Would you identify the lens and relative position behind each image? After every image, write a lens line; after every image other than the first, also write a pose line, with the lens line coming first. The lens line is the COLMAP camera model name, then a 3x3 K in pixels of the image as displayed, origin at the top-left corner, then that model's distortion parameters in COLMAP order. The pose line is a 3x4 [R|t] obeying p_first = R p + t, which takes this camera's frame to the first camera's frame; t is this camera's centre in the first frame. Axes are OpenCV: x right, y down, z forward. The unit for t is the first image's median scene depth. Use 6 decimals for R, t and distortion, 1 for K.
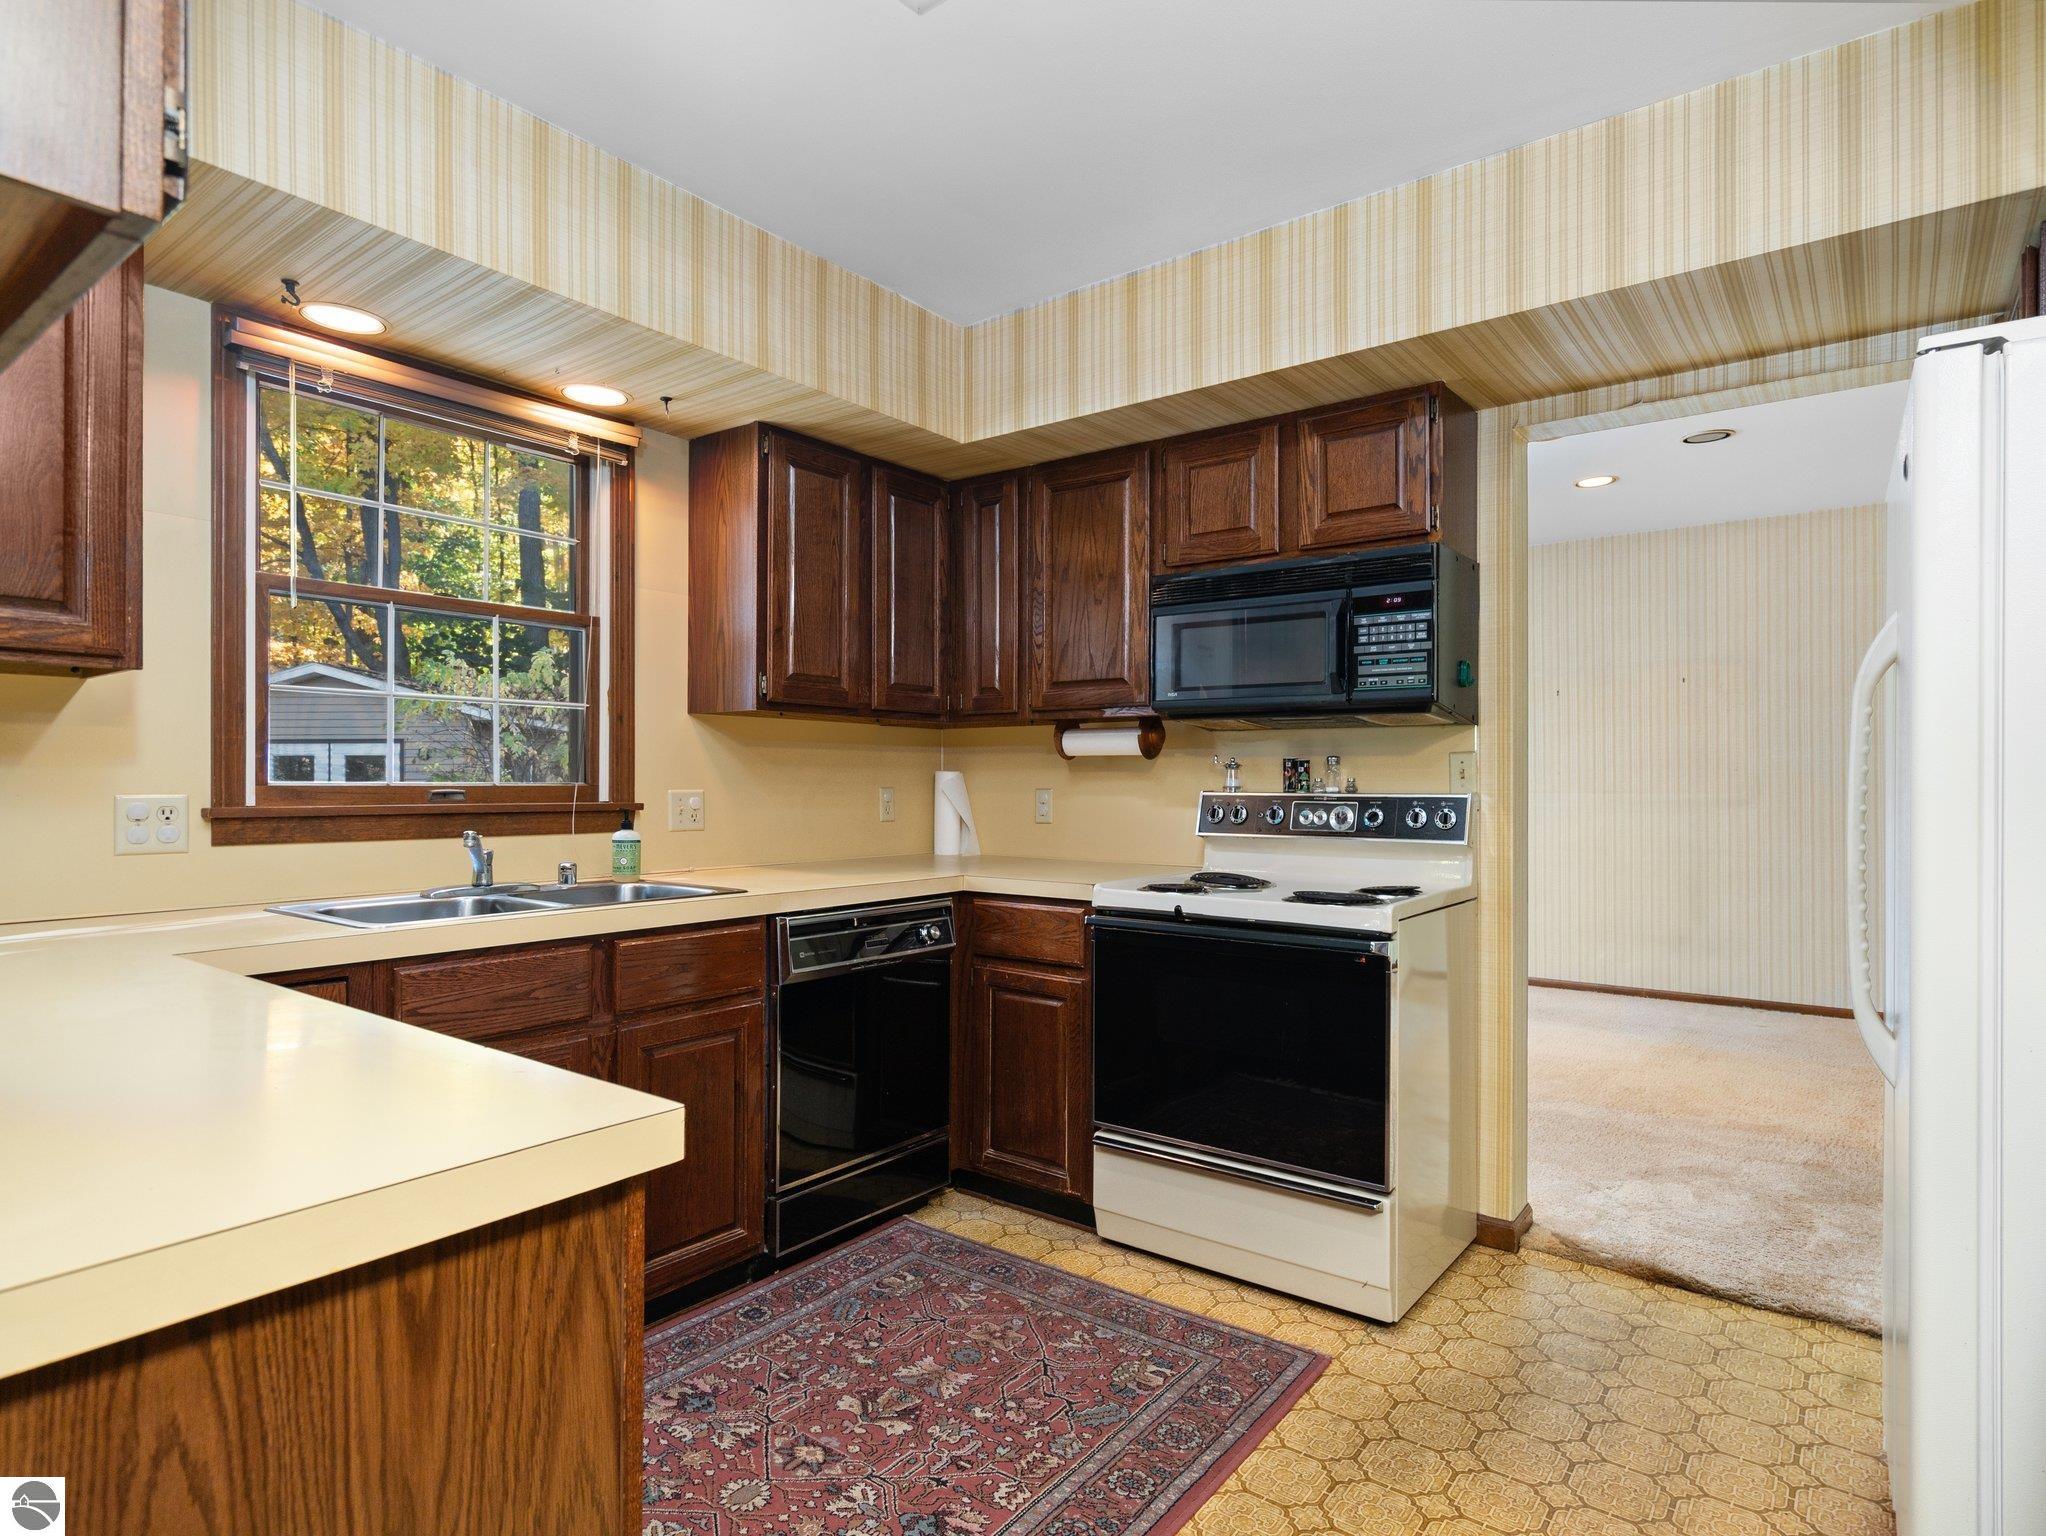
lens RADIAL K [[1118.3, 0, 1018.8], [0, 1118.3, 777.1], [0, 0, 1]] dist [0.002734, 0.000244]
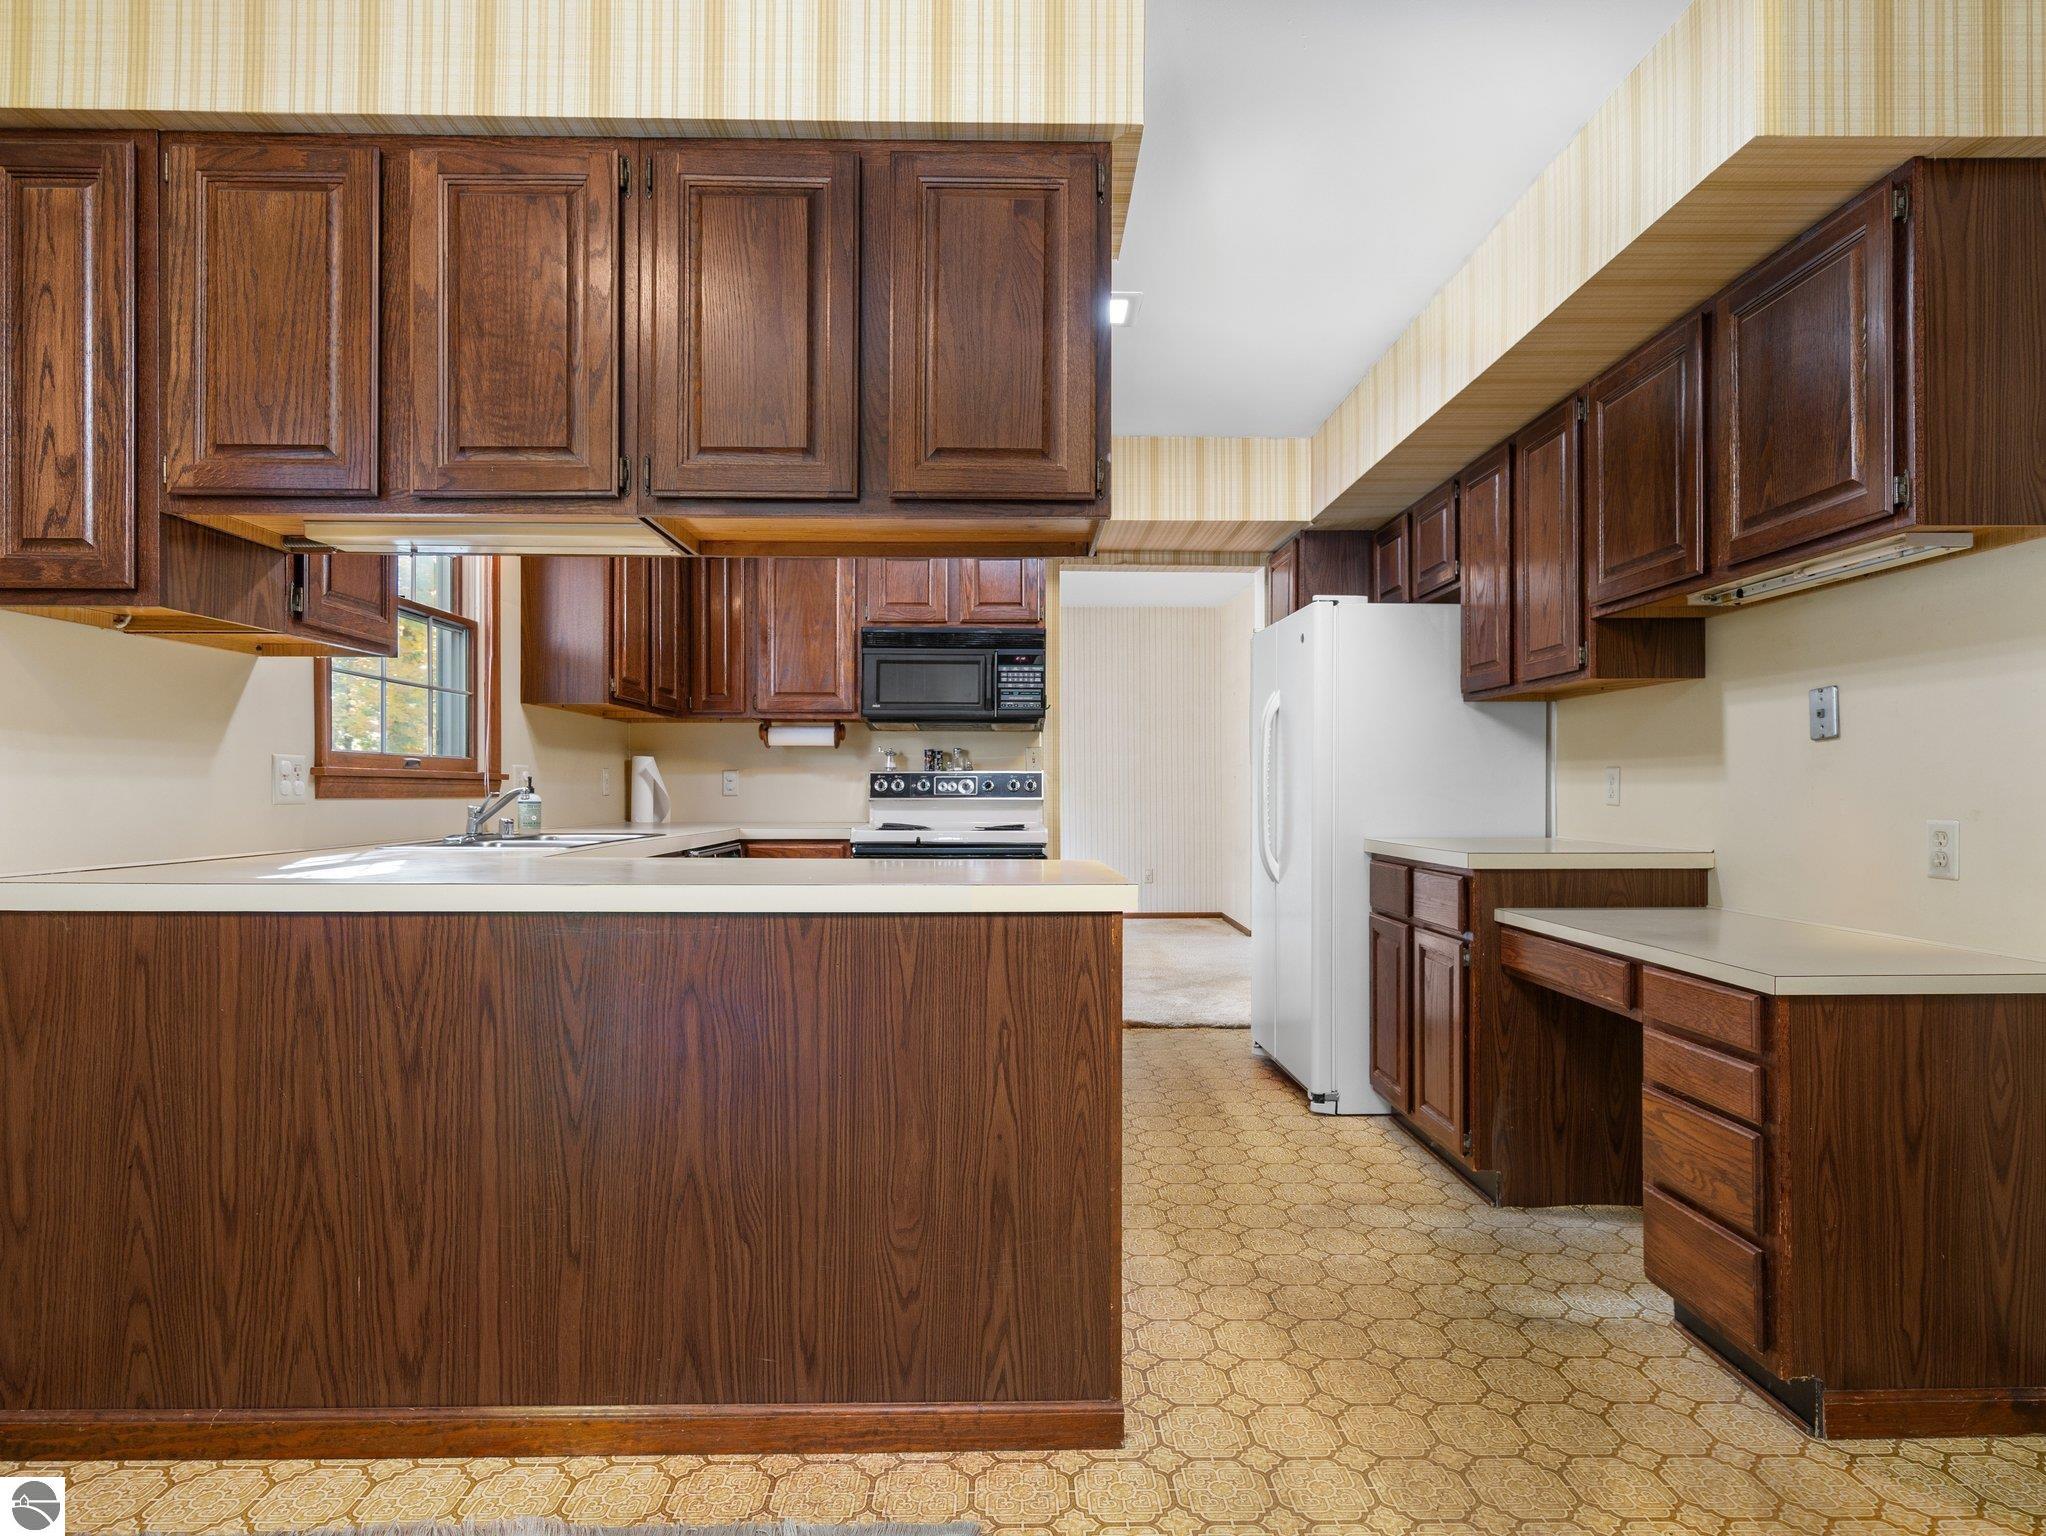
lens RADIAL K [[1038.6, 0, 1030.9], [0, 1038.6, 771.7], [0, 0, 1]] dist [-0.011836, 0.002974]
pose [[0.777806, 0.008360, 0.628448, -0.608616], [-0.003405, 0.999953, -0.009088, 0.029423], [-0.628495, 0.004929, 0.777798, -0.242437]]
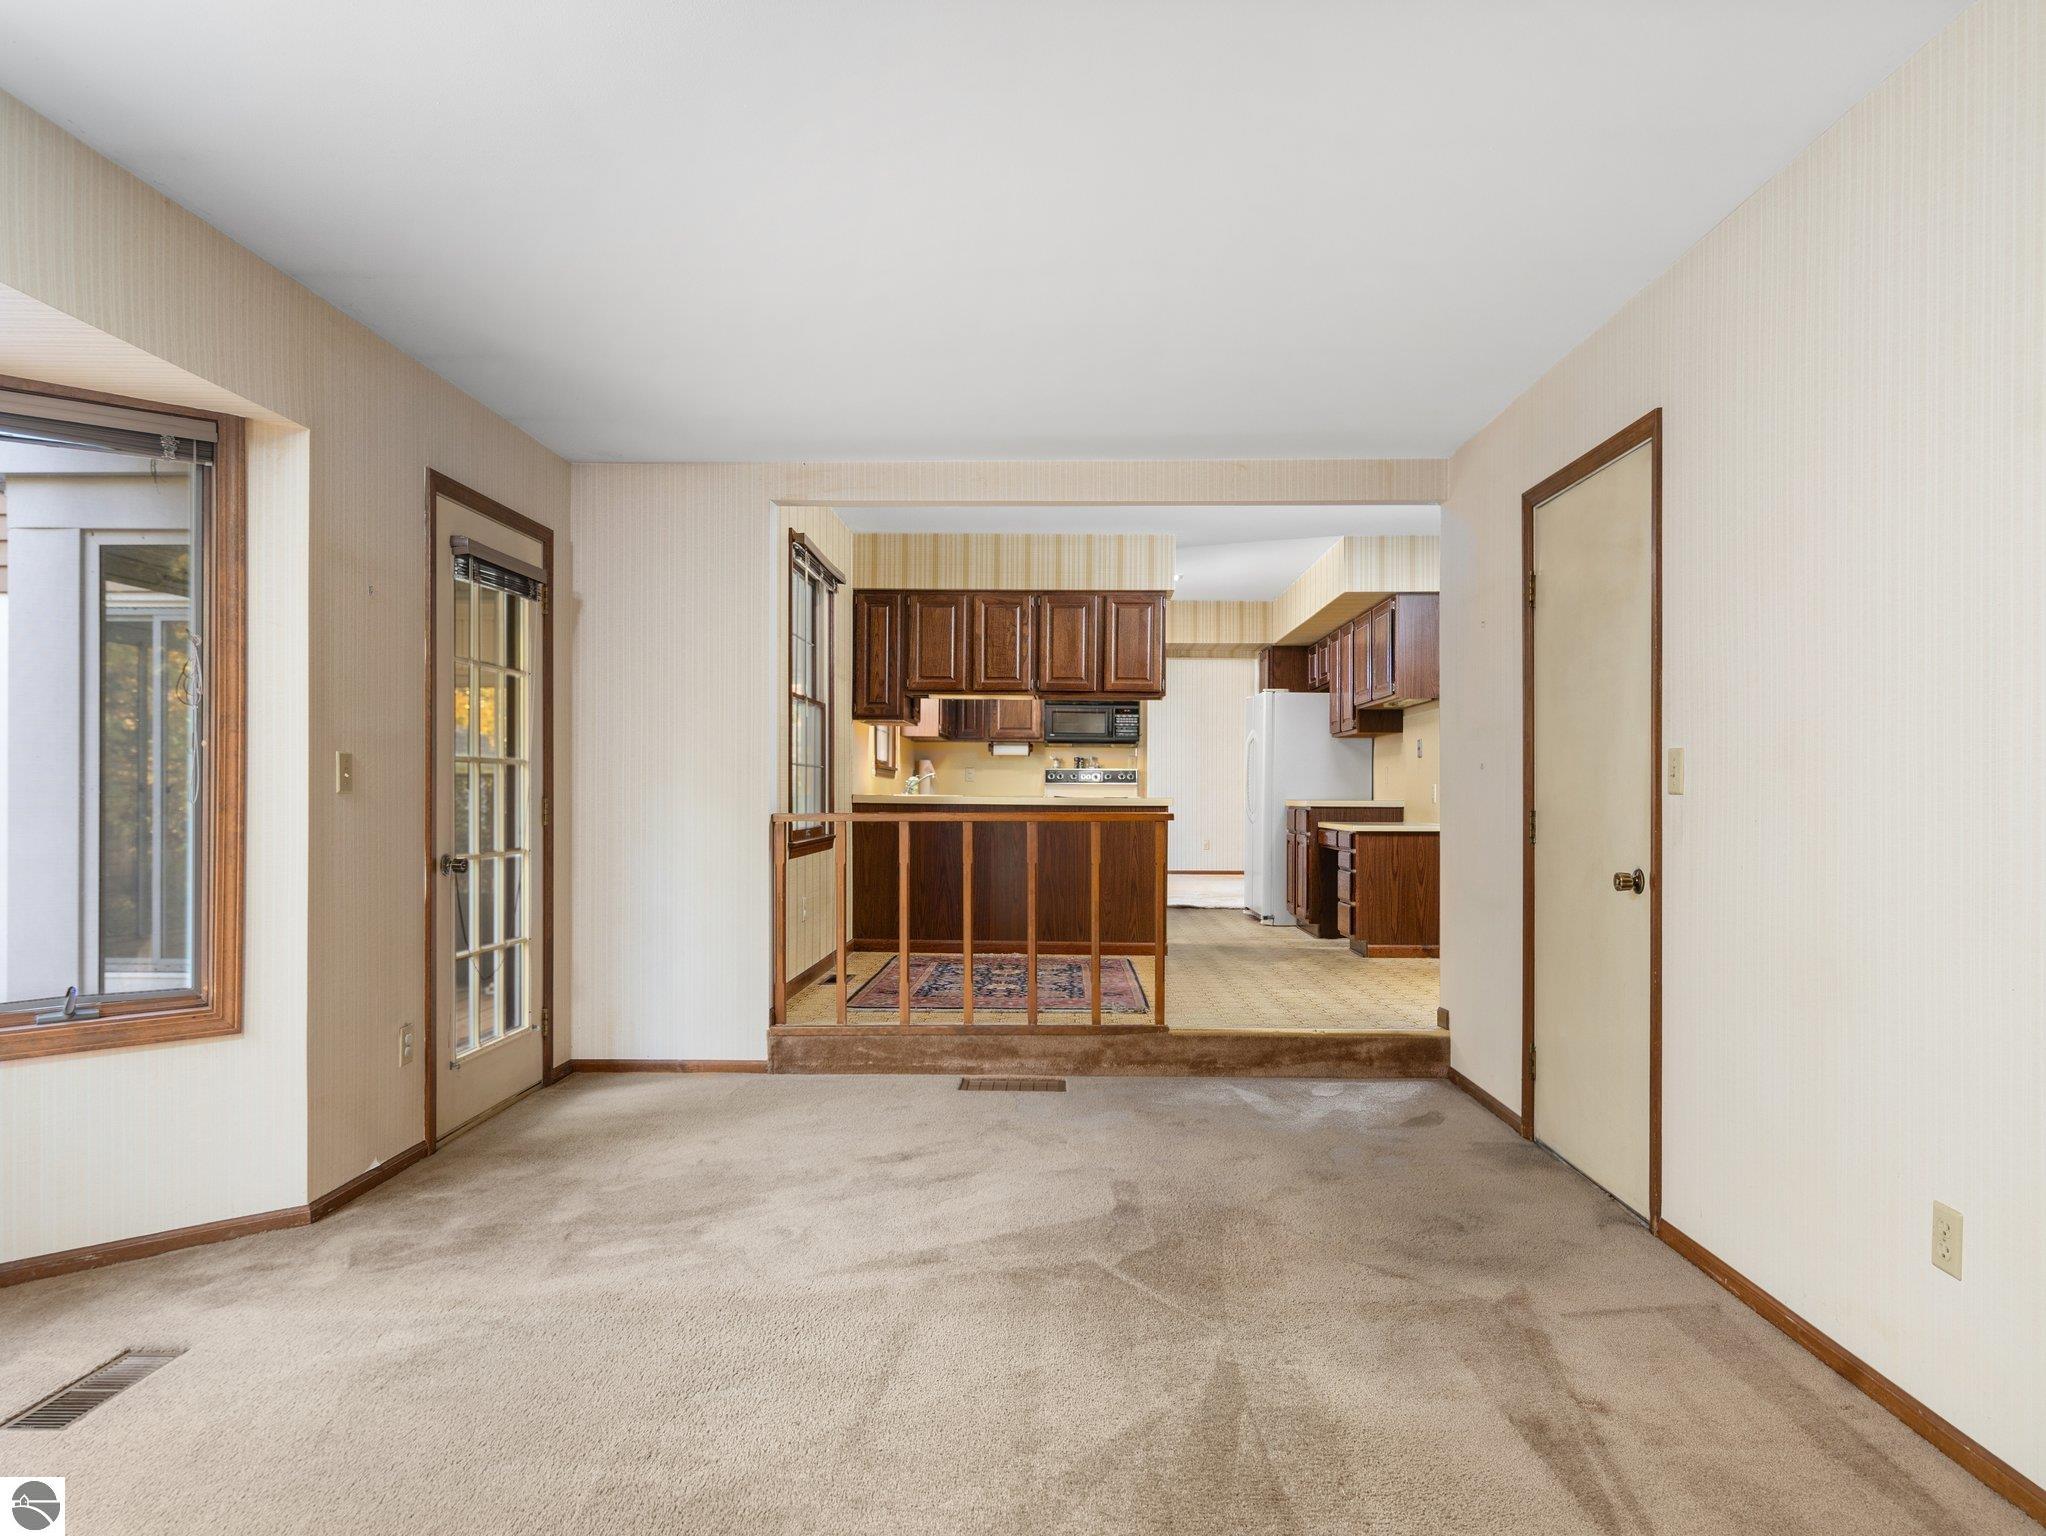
lens RADIAL K [[1239.2, 0, 1033.2], [0, 1239.2, 778.6], [0, 0, 1]] dist [0.005089, -0.002055]
pose [[0.811108, 0.011374, 0.584785, -1.886223], [-0.009515, 0.999935, -0.006250, 0.065907], [-0.584818, -0.000495, 0.811164, -1.690934]]
